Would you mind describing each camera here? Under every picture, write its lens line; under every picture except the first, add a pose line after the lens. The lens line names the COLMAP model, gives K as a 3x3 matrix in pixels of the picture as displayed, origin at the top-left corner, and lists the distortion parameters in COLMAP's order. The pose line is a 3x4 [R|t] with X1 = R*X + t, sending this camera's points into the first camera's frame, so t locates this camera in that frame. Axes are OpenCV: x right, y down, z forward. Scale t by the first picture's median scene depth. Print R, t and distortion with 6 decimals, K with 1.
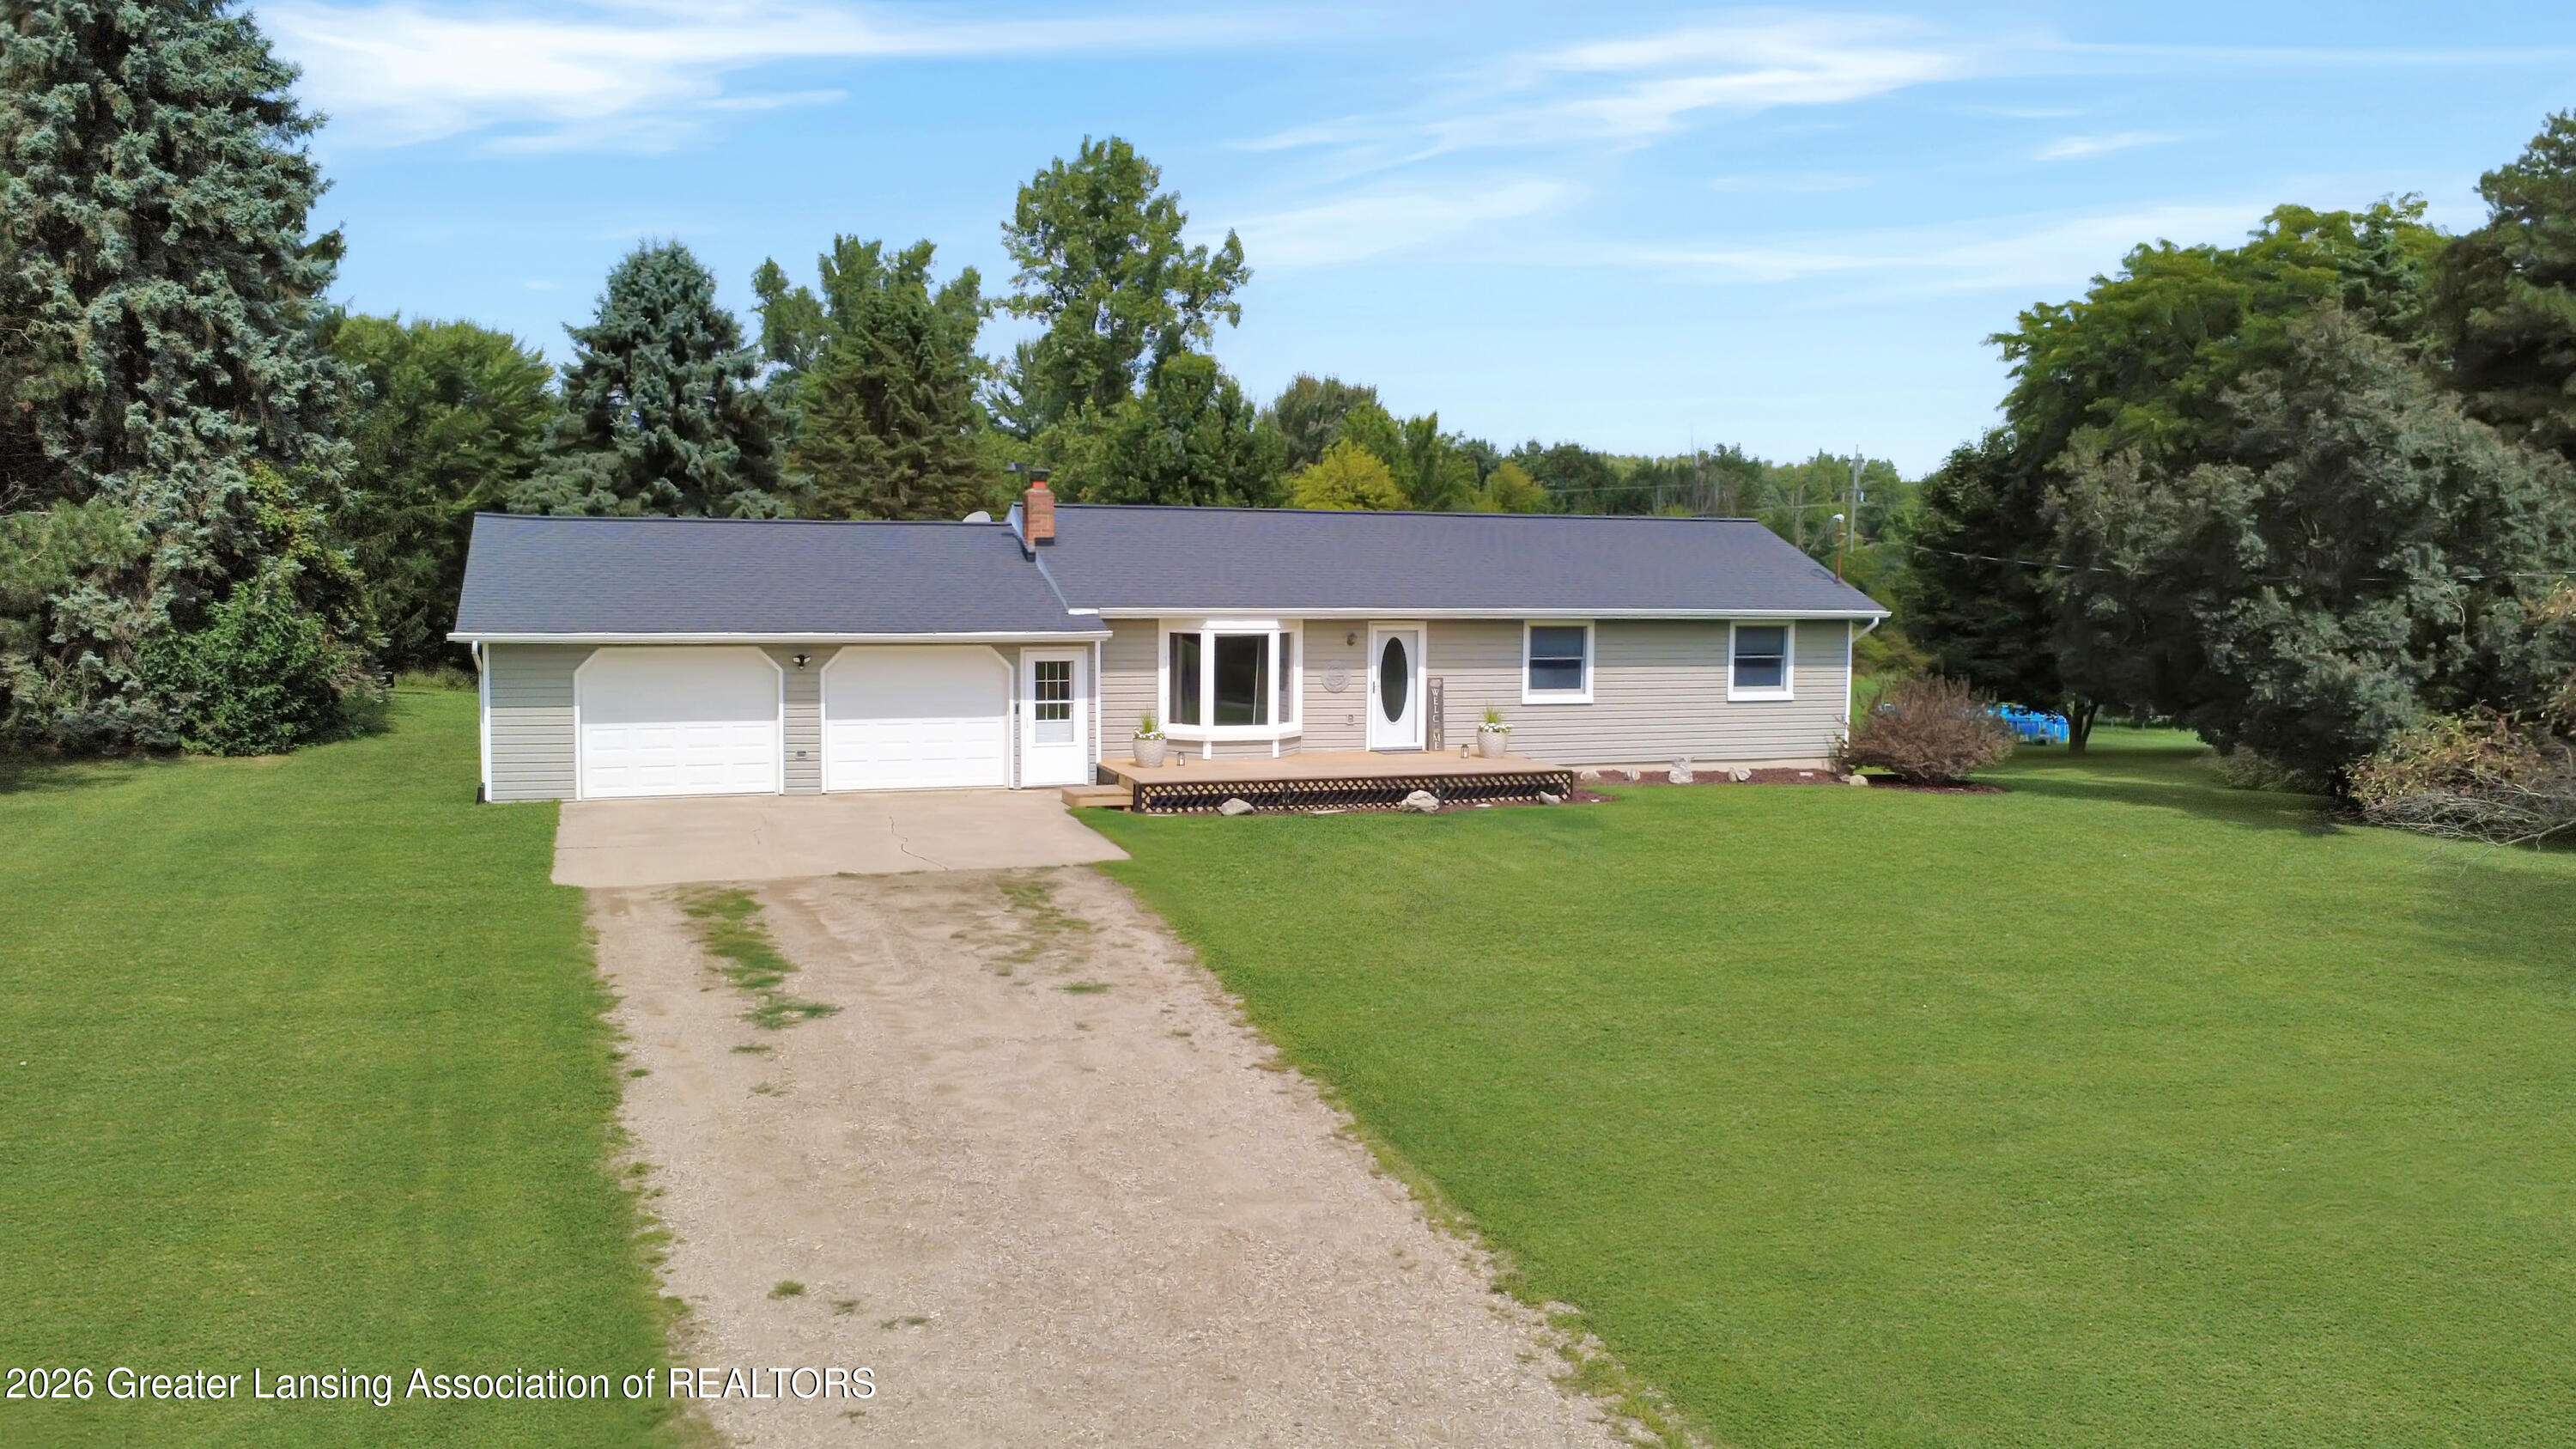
lens RADIAL K [[1966.9, 0, 1288.0], [0, 1966.9, 724.5], [0, 0, 1]] dist [0.013418, 0.001875]
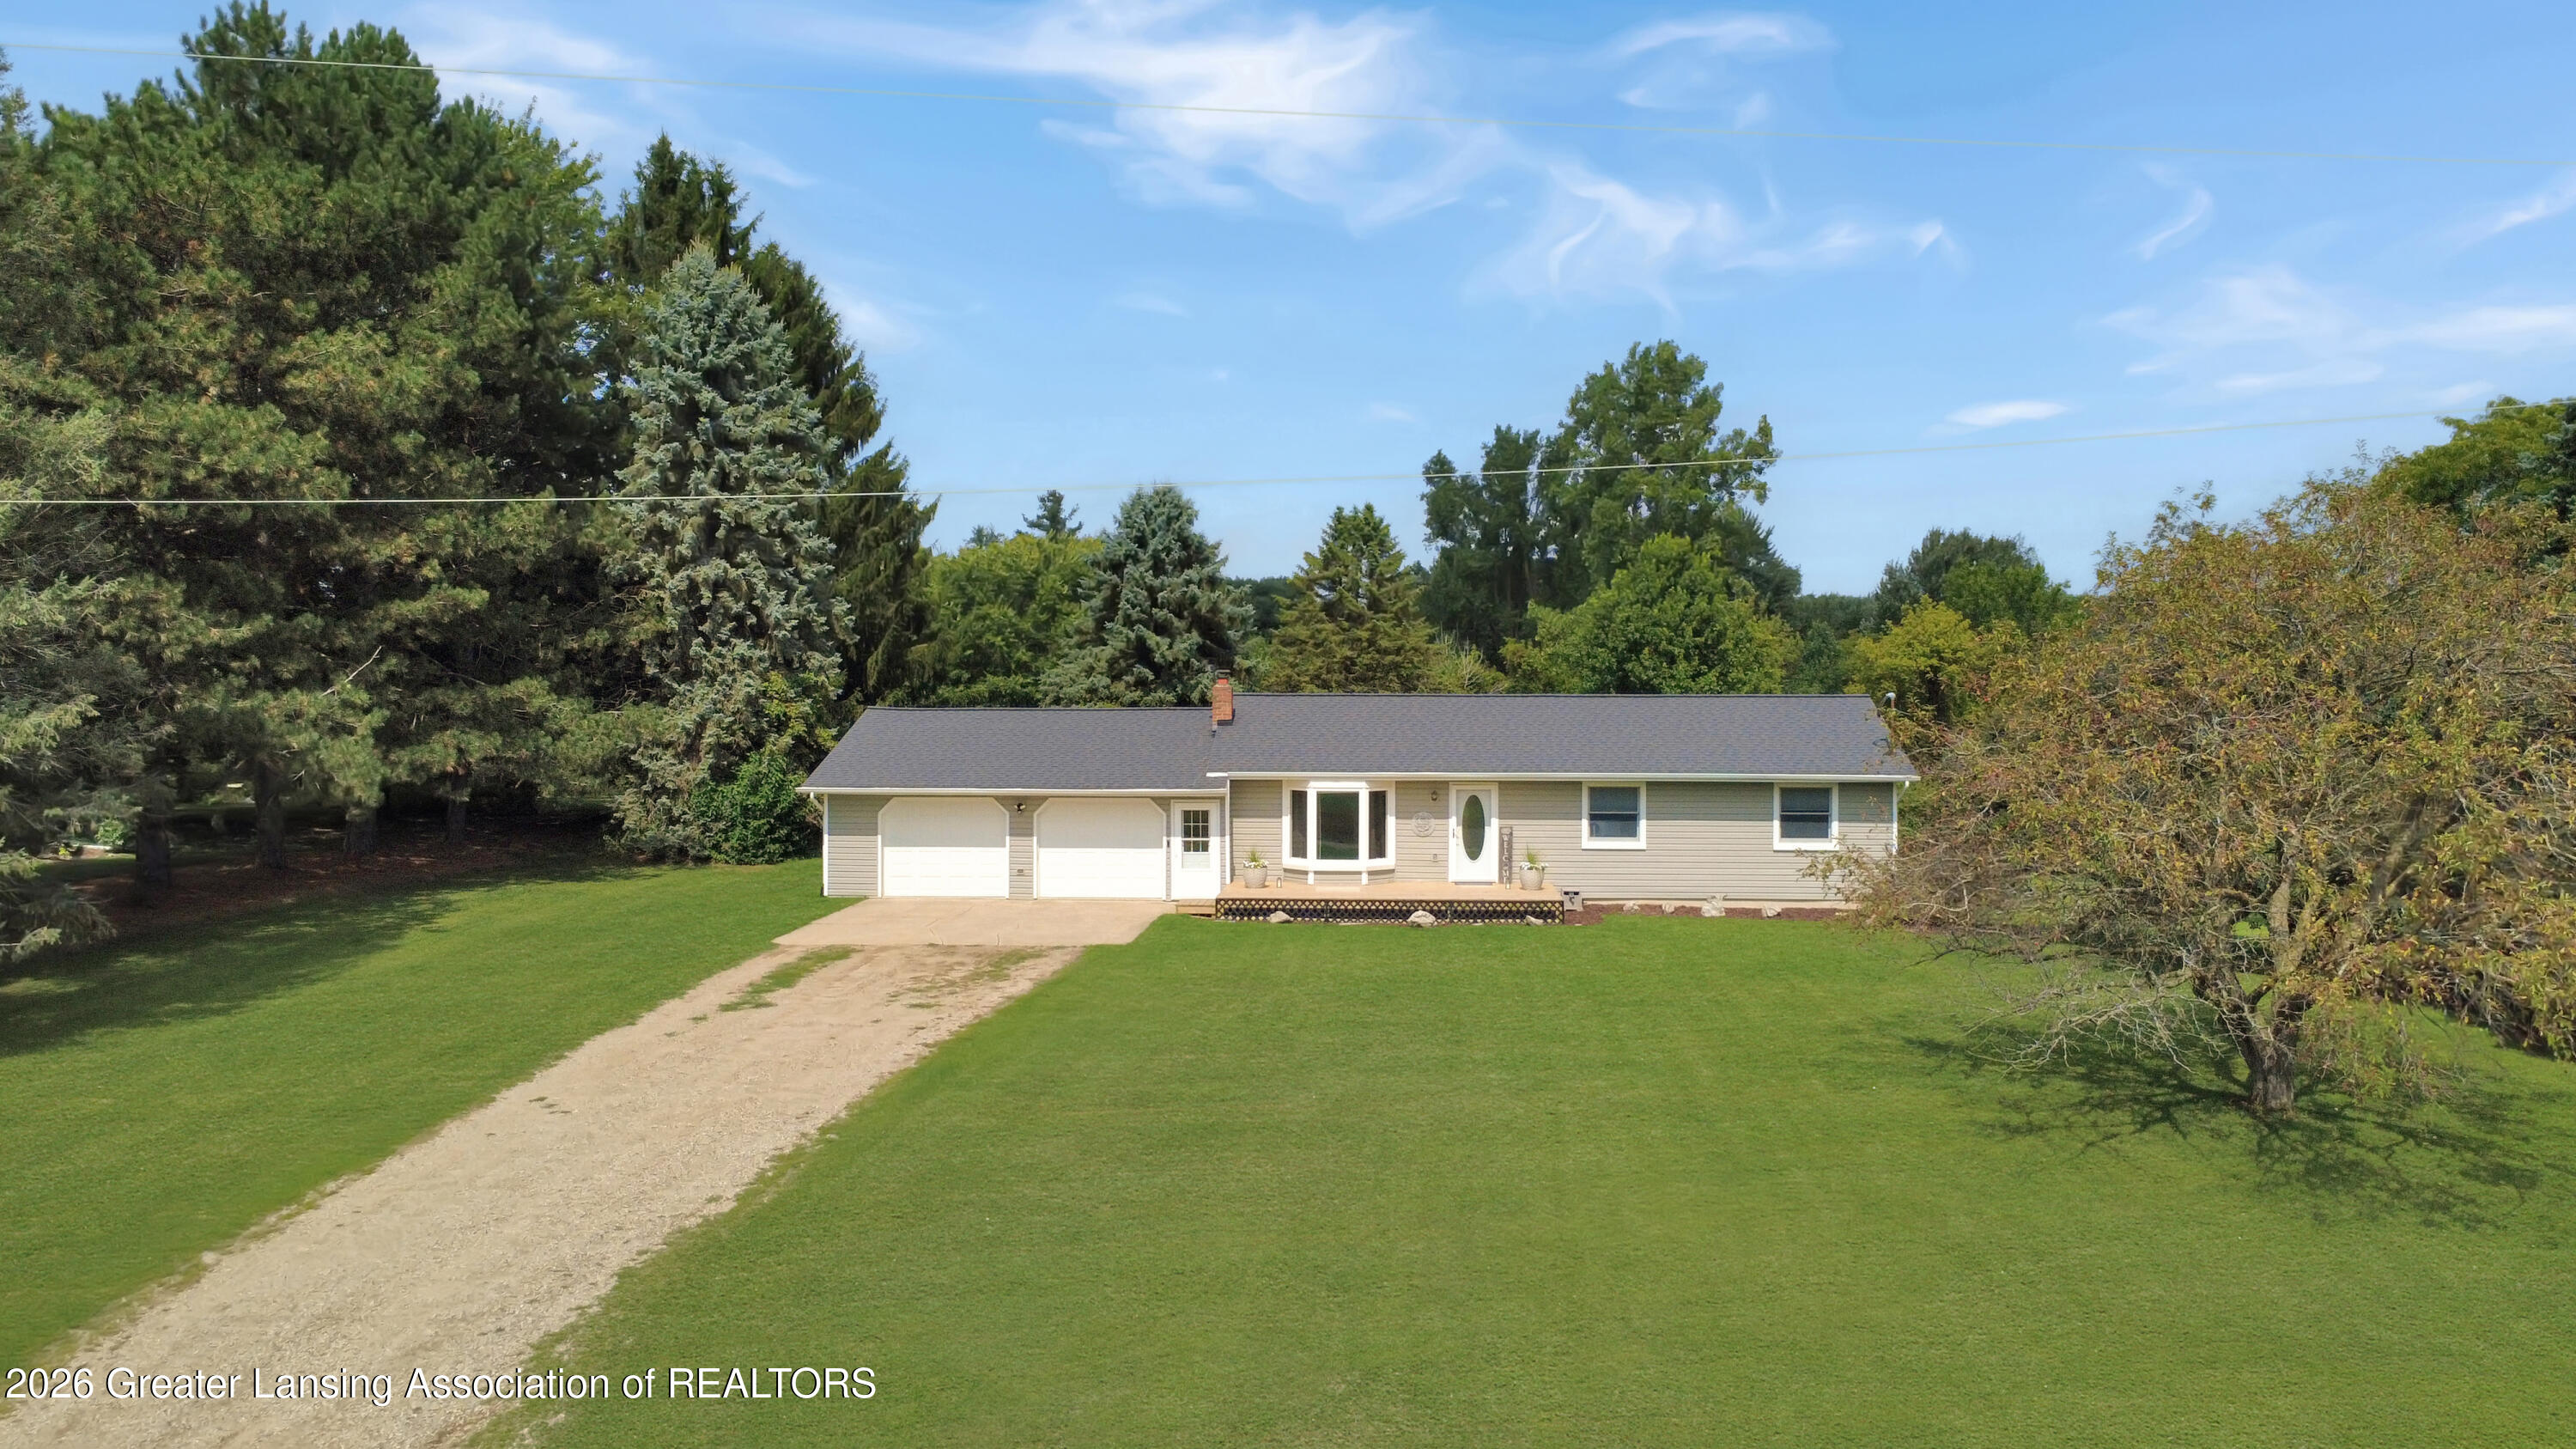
lens RADIAL K [[1921.7, 0, 1288.0], [0, 1921.7, 724.5], [0, 0, 1]] dist [0.010638, 0.006051]
pose [[0.922126, -0.003666, -0.386873, 0.437868], [-0.024646, 0.997368, -0.068195, -0.001255], [0.386105, 0.072420, 0.919608, -0.220746]]
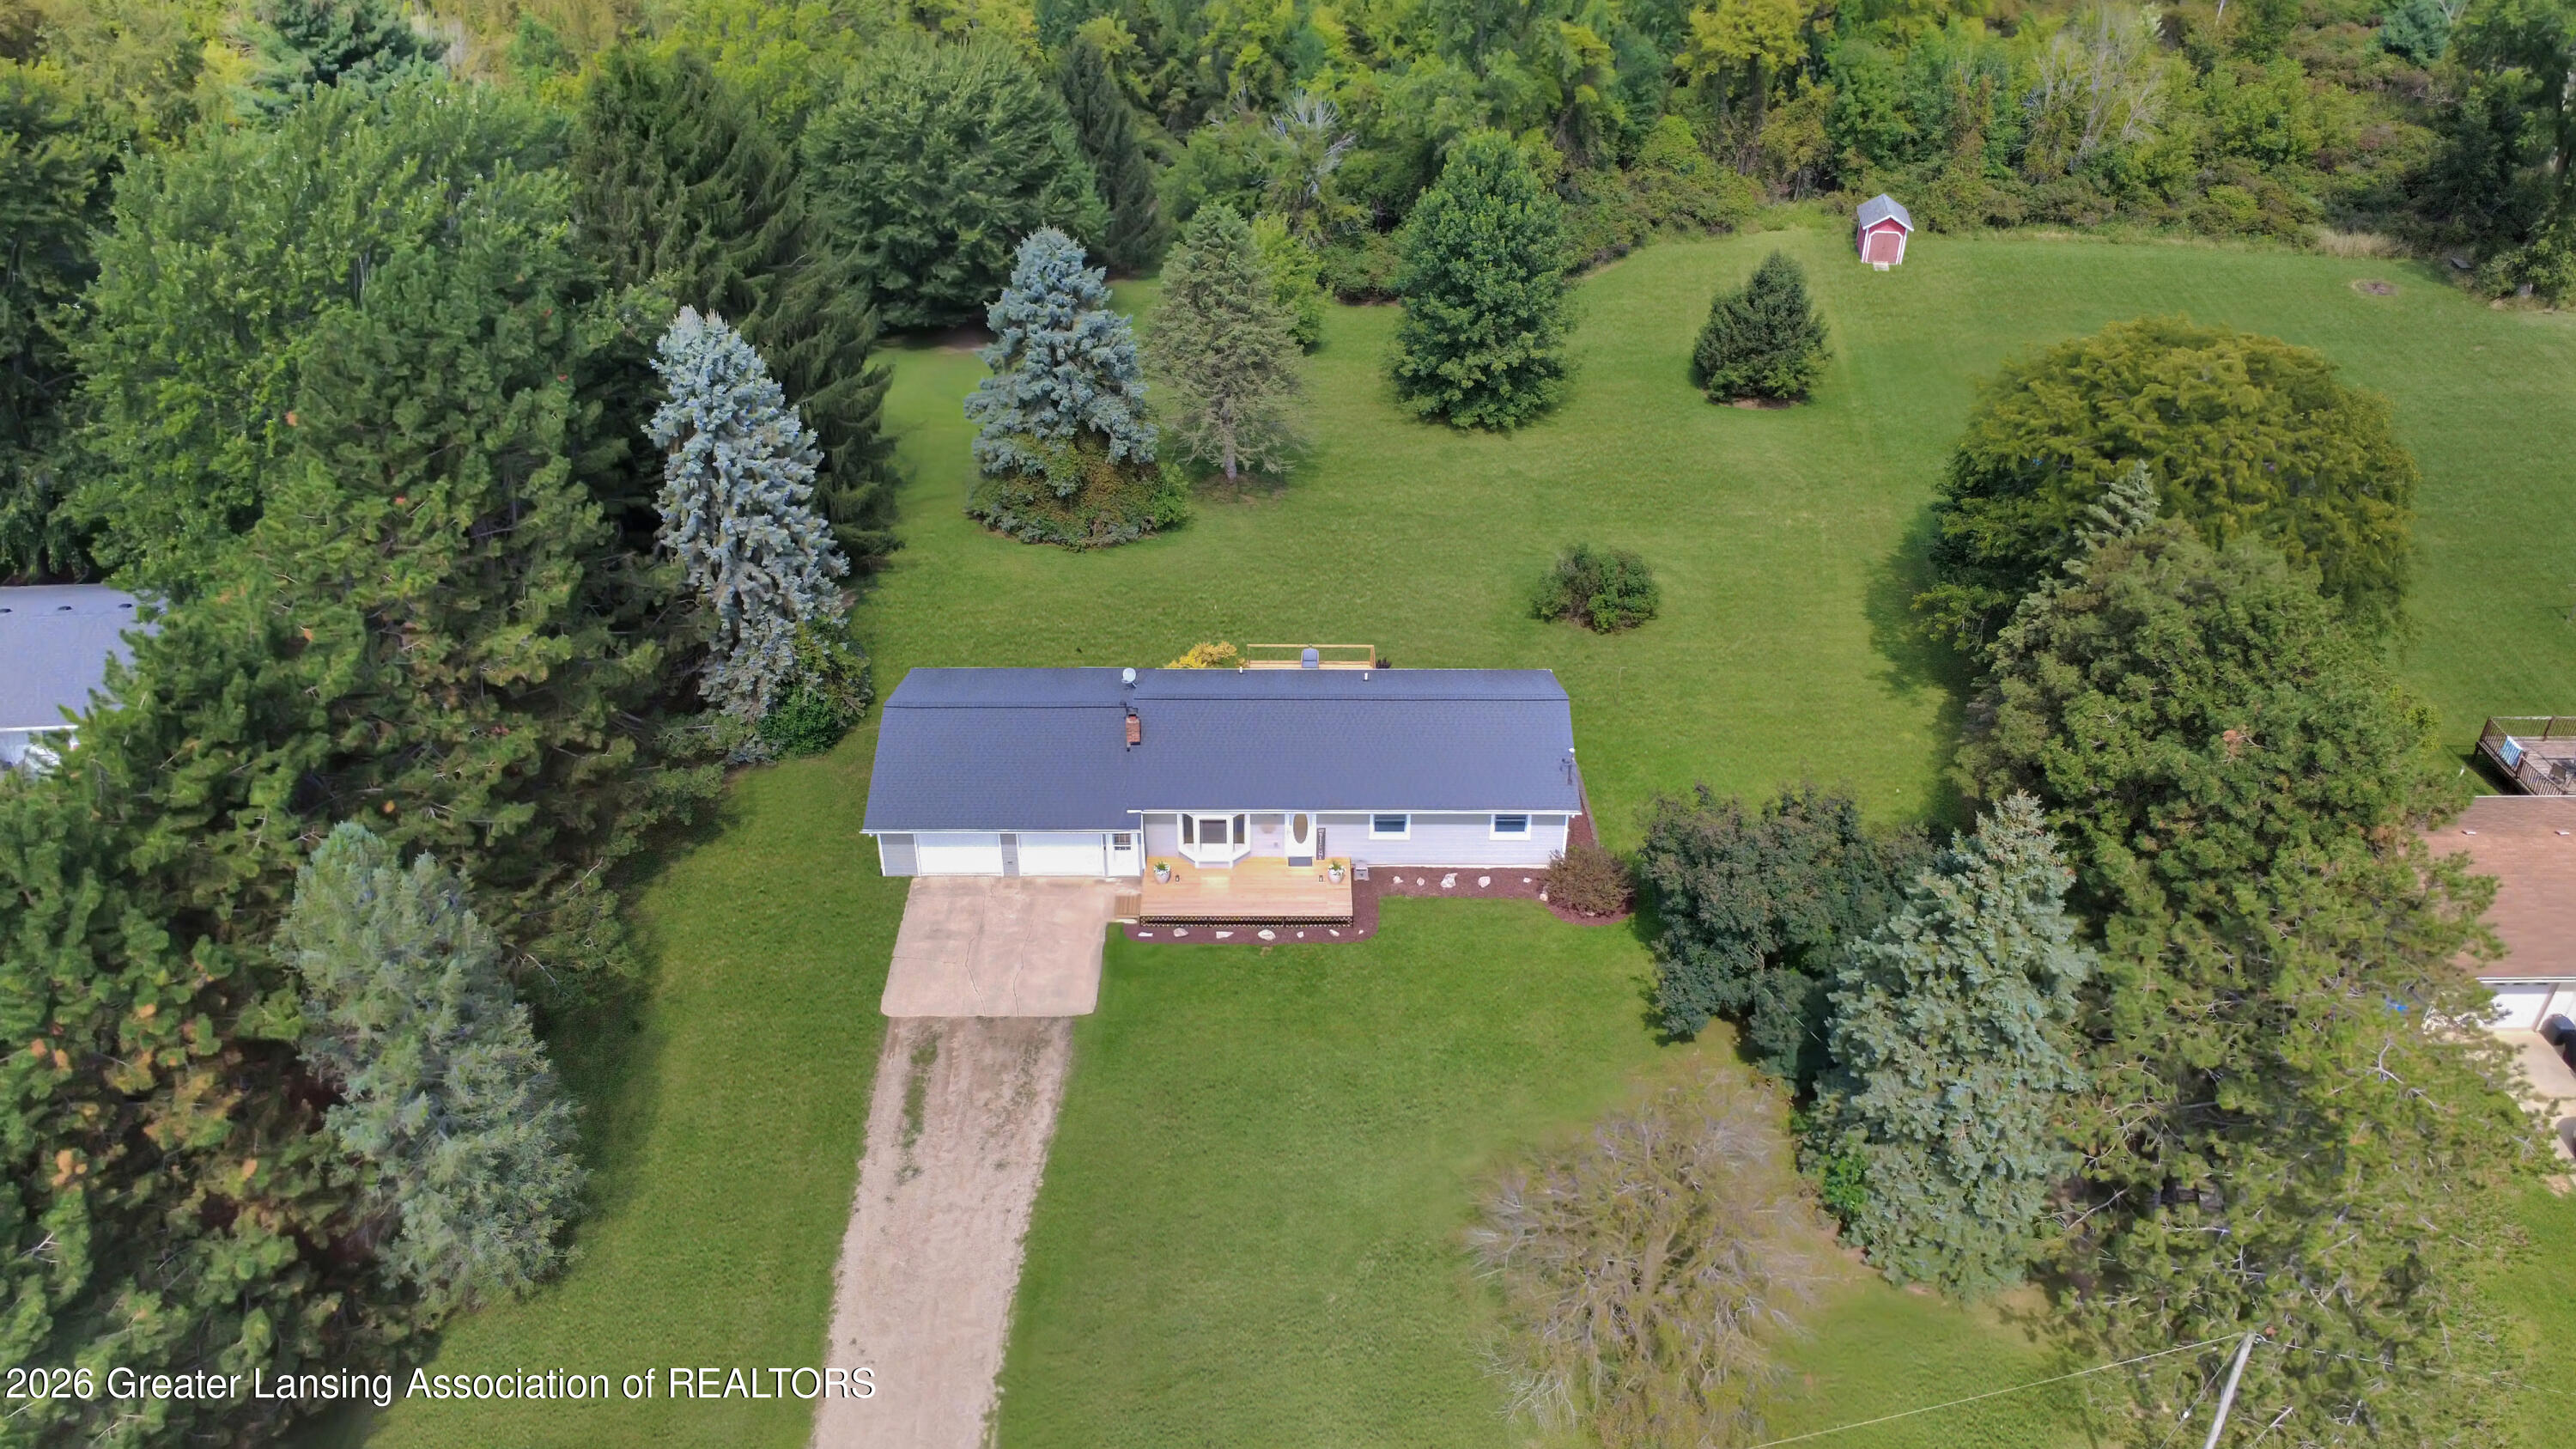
lens RADIAL K [[1921.7, 0, 1288.0], [0, 1921.7, 724.5], [0, 0, 1]] dist [0.010638, 0.006051]
pose [[0.946757, 0.168130, -0.274561, 0.570966], [-0.022992, 0.885940, 0.463230, -1.038790], [0.321127, -0.432253, 0.842635, -0.621283]]
